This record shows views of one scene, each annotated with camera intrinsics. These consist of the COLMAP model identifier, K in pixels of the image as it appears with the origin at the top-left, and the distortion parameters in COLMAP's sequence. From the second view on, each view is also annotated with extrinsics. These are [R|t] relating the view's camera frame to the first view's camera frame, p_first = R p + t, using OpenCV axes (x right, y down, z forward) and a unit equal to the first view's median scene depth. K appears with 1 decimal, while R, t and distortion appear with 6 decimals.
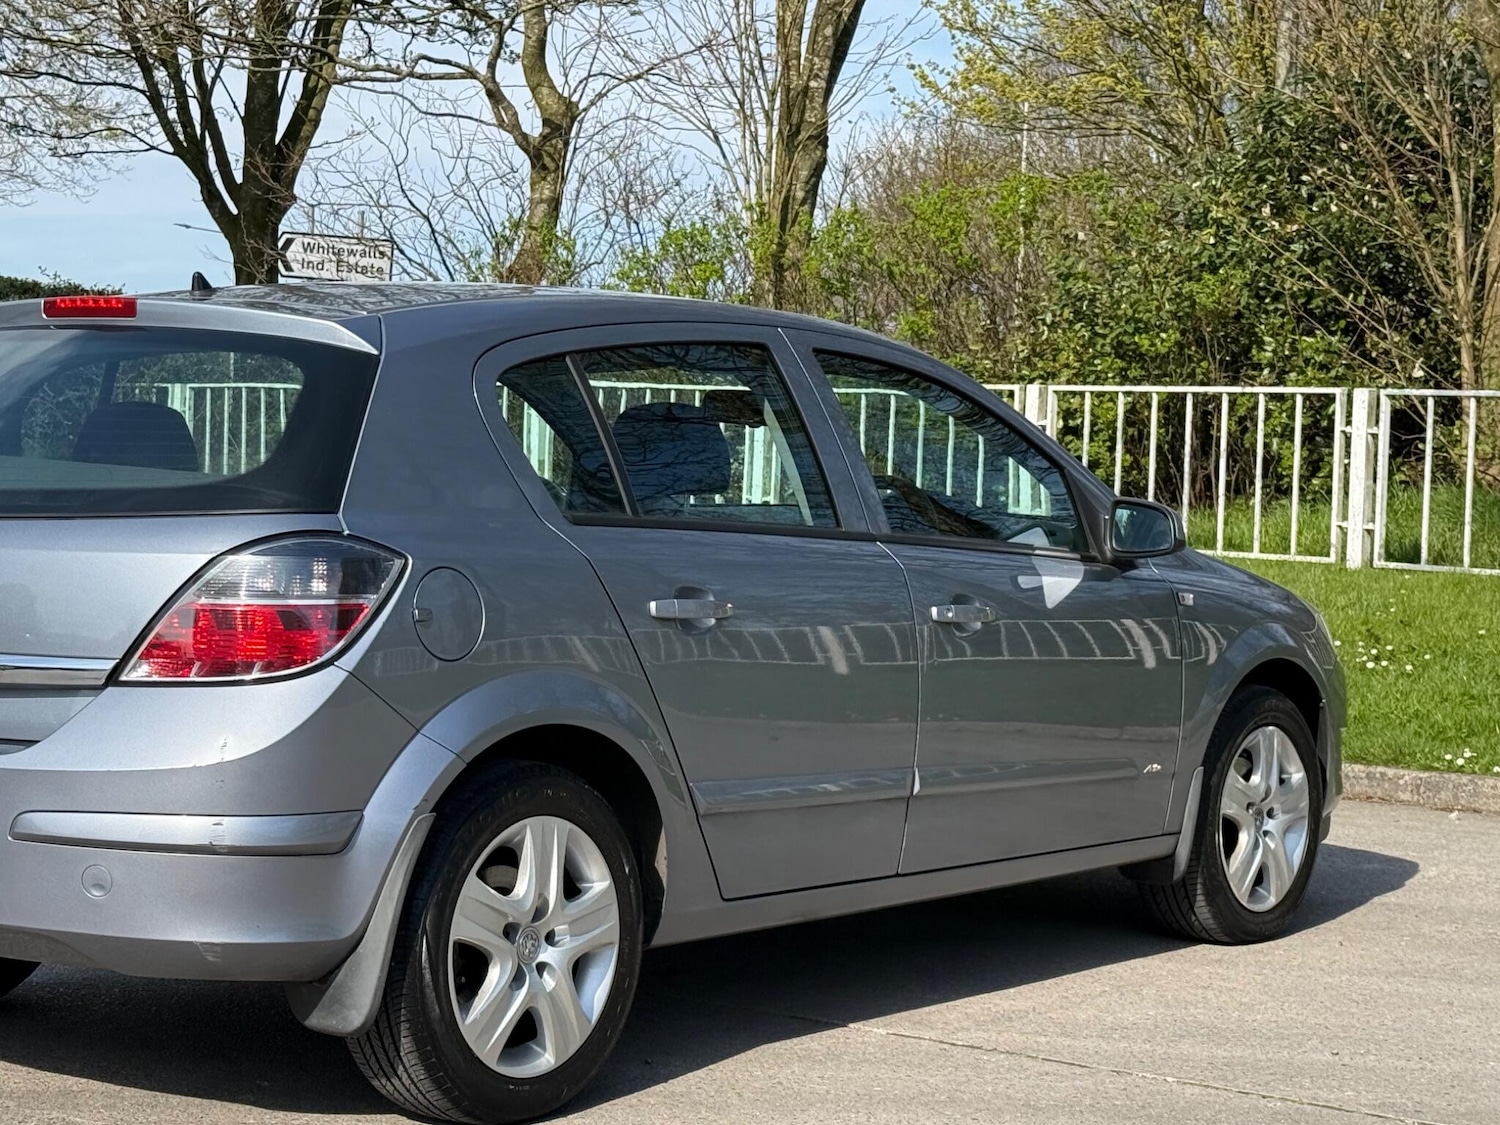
lens RADIAL K [[3197.8, 0, 783.0], [0, 3197.8, 567.7], [0, 0, 1]] dist [0.079644, 0.572982]
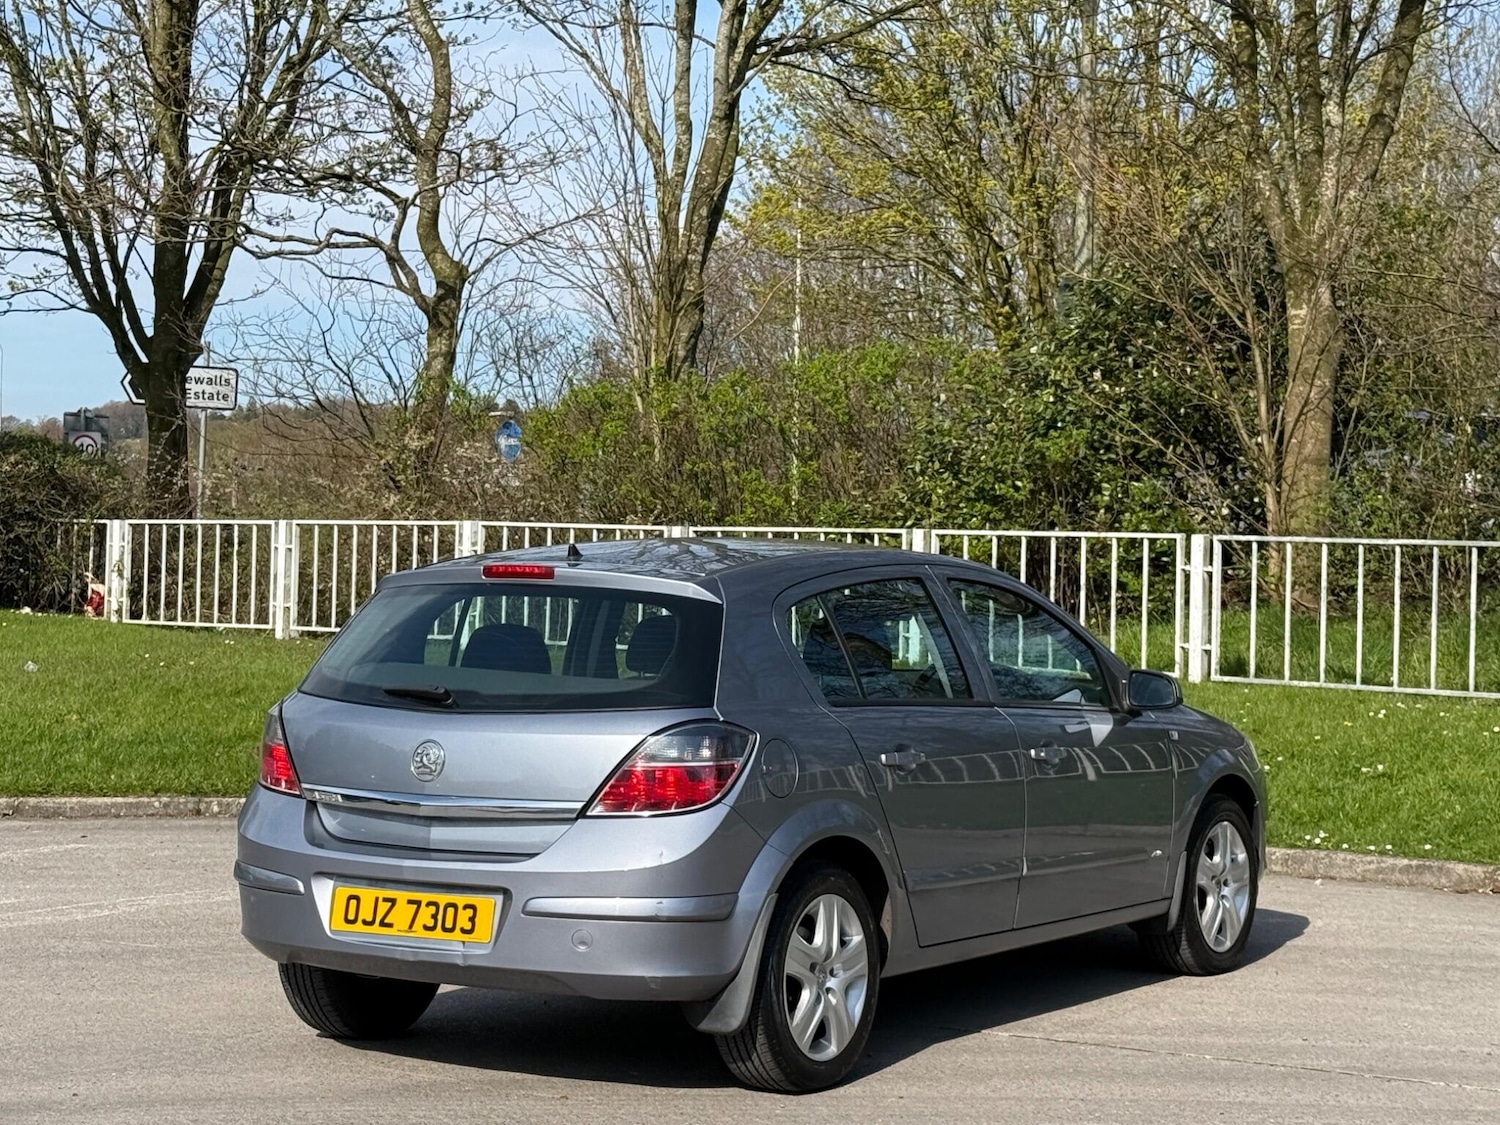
lens RADIAL K [[3237.1, 0, 751.7], [0, 3237.1, 600.2], [0, 0, 1]] dist [0.081408, -0.392407]
pose [[0.996659, -0.015406, 0.080215, -0.088840], [0.016514, 0.999777, -0.013169, -0.017344], [-0.079994, 0.014450, 0.996691, -0.217771]]
